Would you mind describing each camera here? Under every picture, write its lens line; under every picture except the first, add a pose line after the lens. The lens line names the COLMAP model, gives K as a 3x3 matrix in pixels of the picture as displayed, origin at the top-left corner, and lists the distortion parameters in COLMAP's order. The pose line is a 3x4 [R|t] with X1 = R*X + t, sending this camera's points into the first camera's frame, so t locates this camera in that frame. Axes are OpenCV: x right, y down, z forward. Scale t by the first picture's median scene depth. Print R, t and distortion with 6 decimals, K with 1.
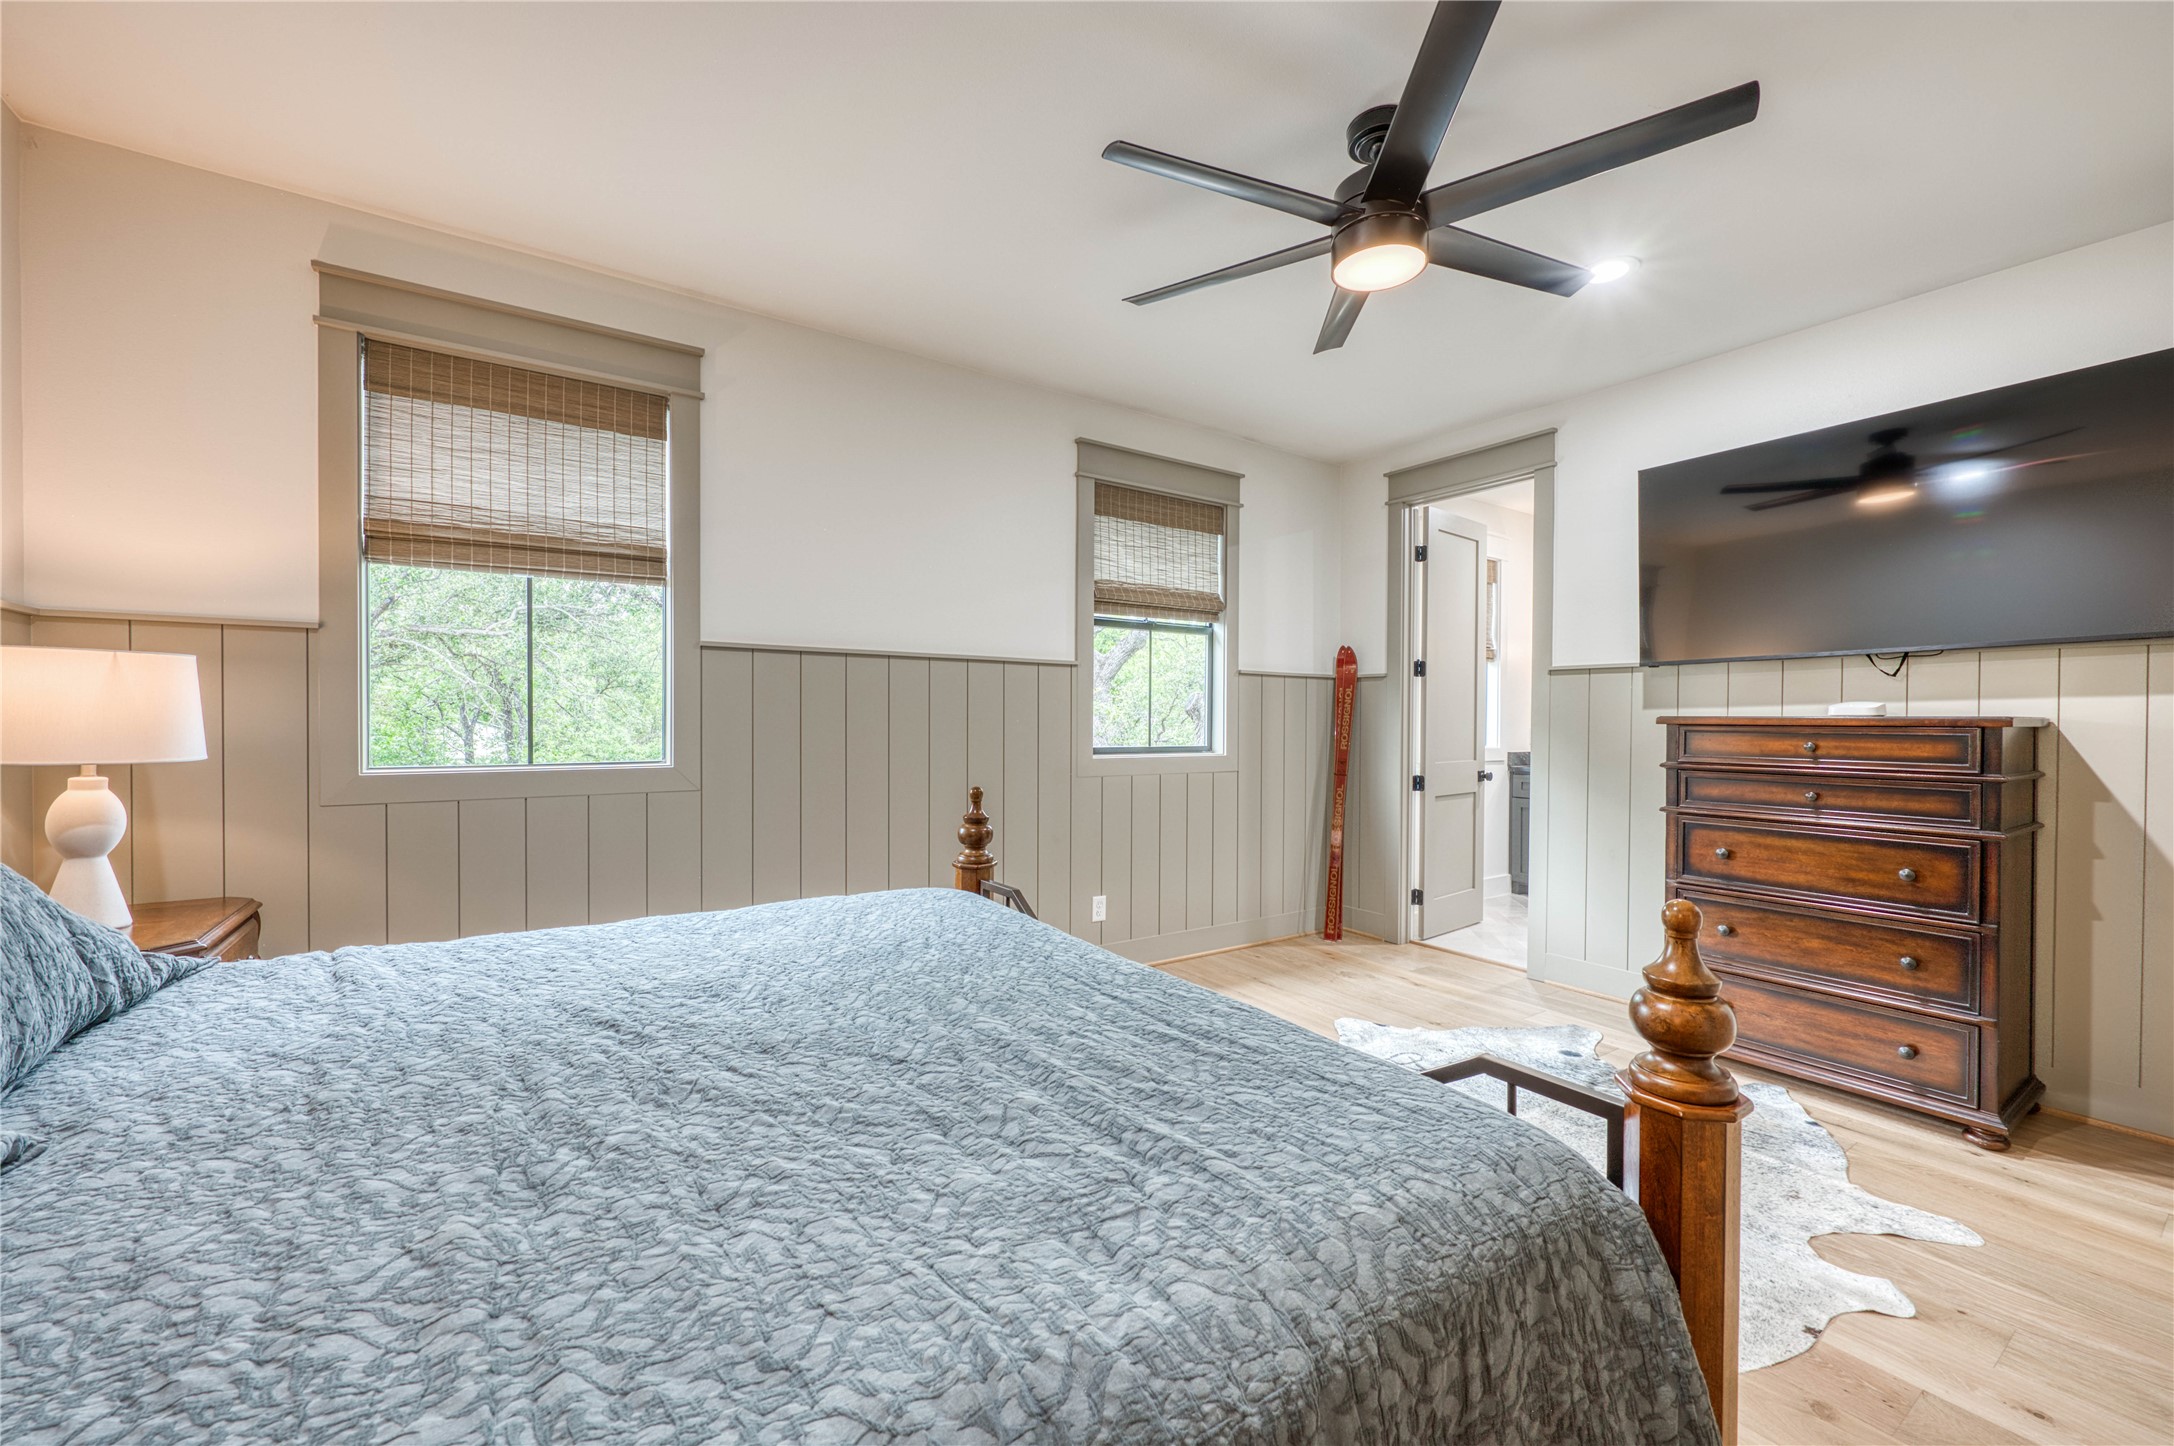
lens RADIAL K [[857.5, 0, 1087.3], [0, 857.5, 727.2], [0, 0, 1]] dist [-0.000244, -0.000112]
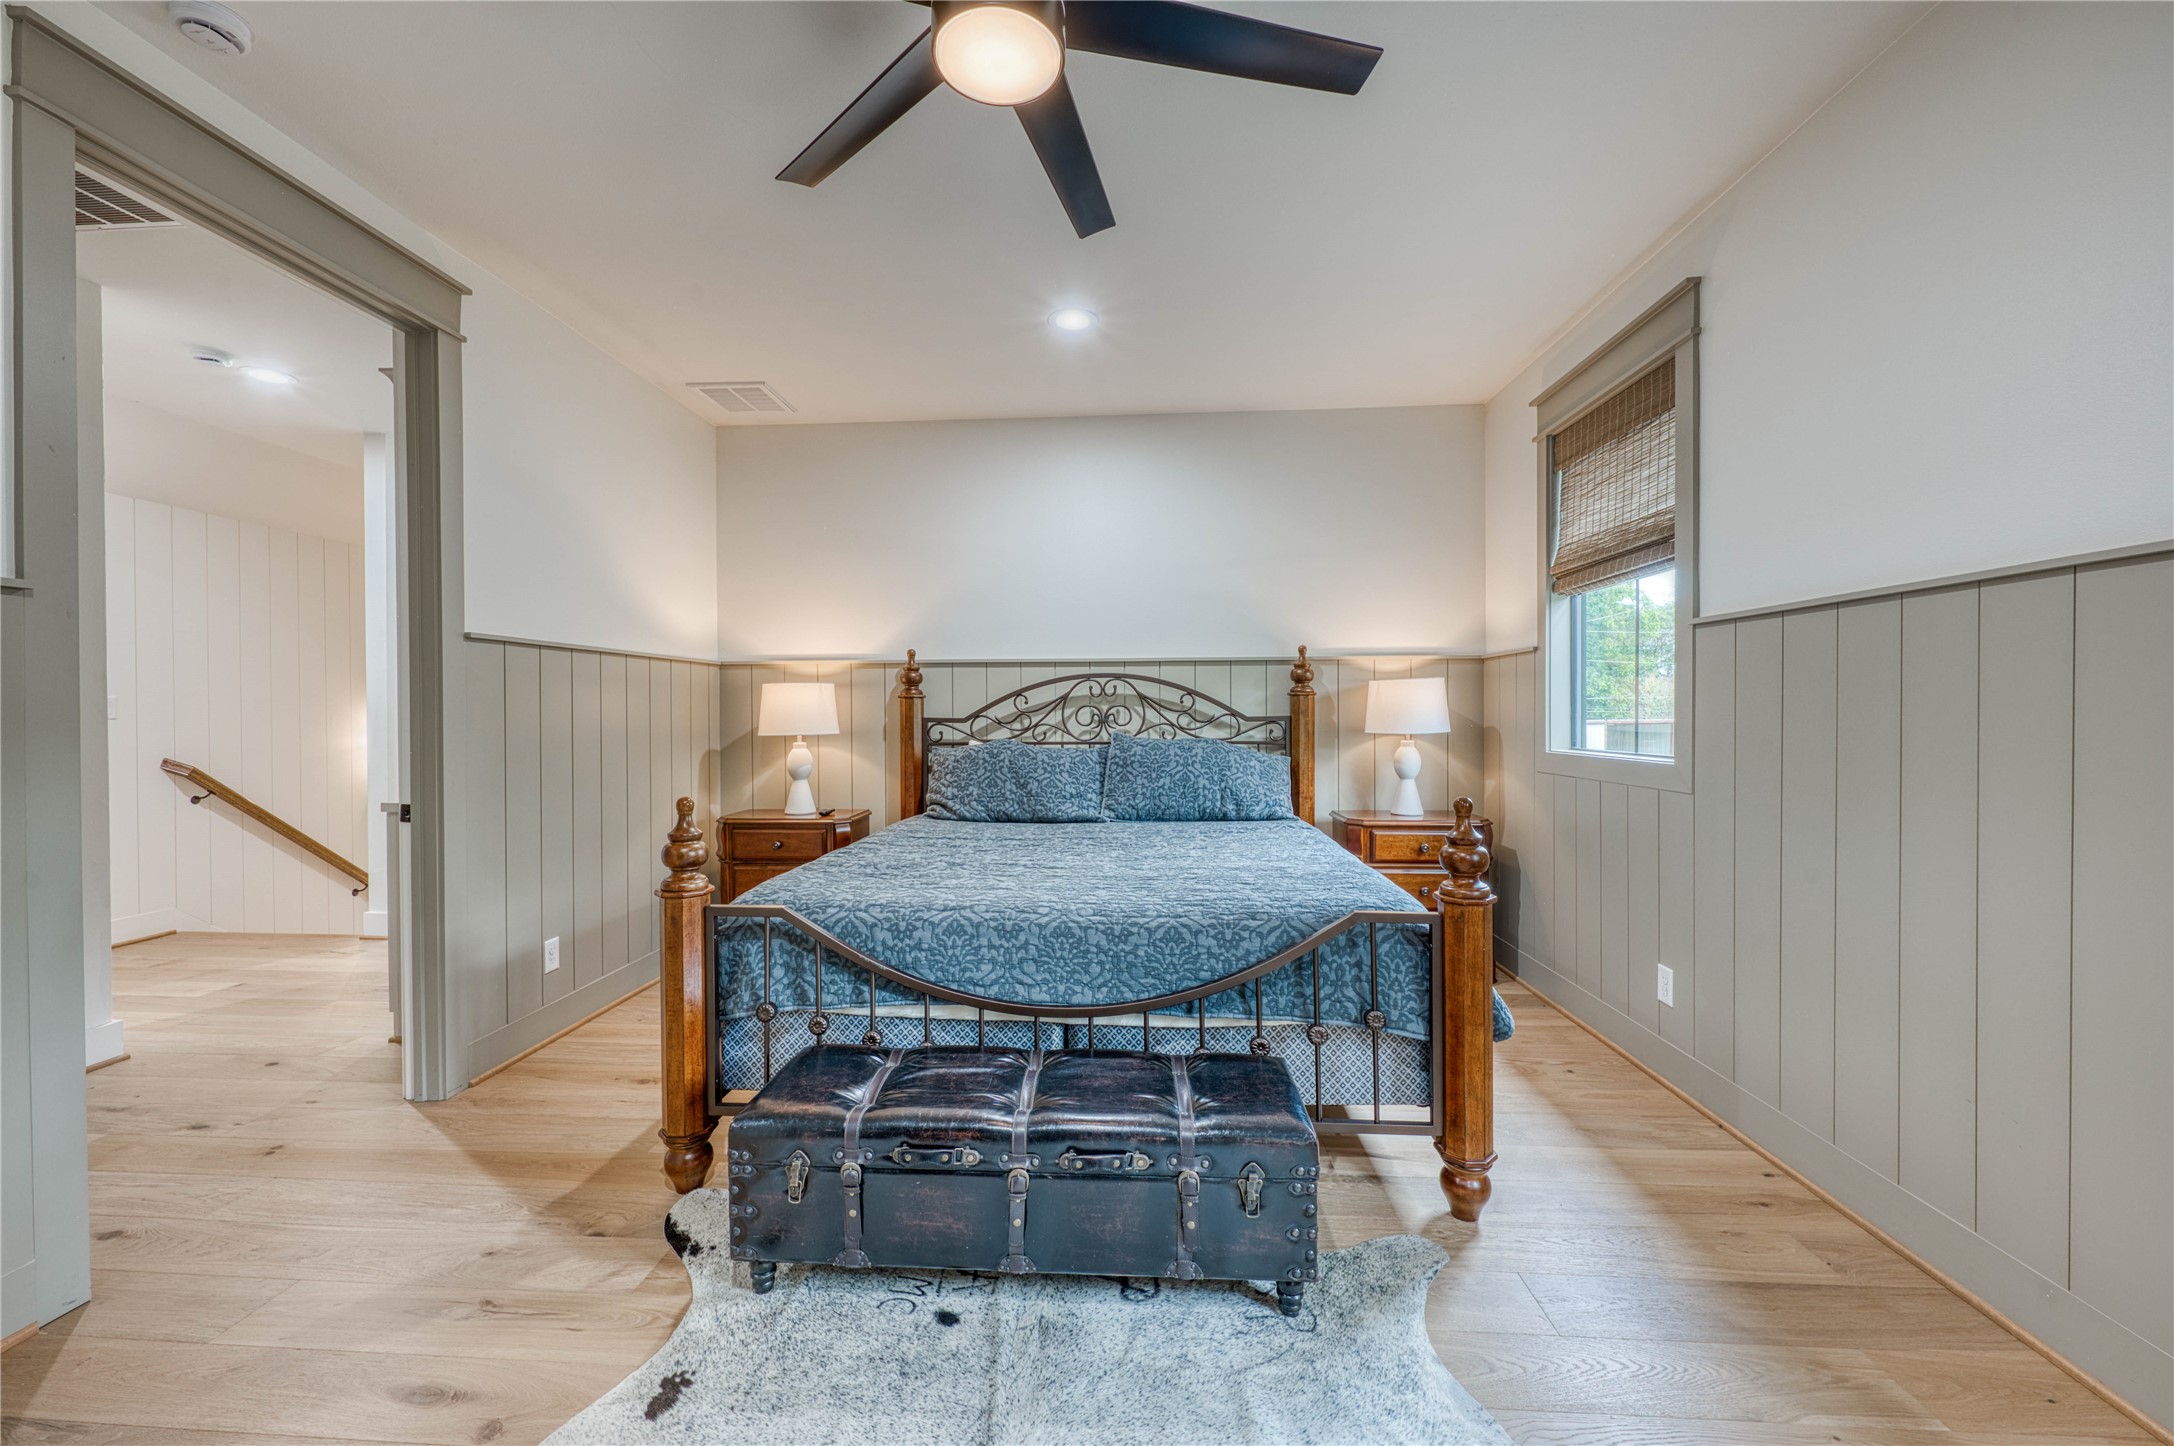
lens RADIAL K [[857.5, 0, 1087.7], [0, 857.5, 722.0], [0, 0, 1]] dist [-0.000244, -0.000112]
pose [[-0.599352, 0.002814, -0.800481, 0.615625], [-0.006876, 0.999939, 0.008664, -0.001346], [0.800456, 0.010697, -0.599296, 1.067246]]
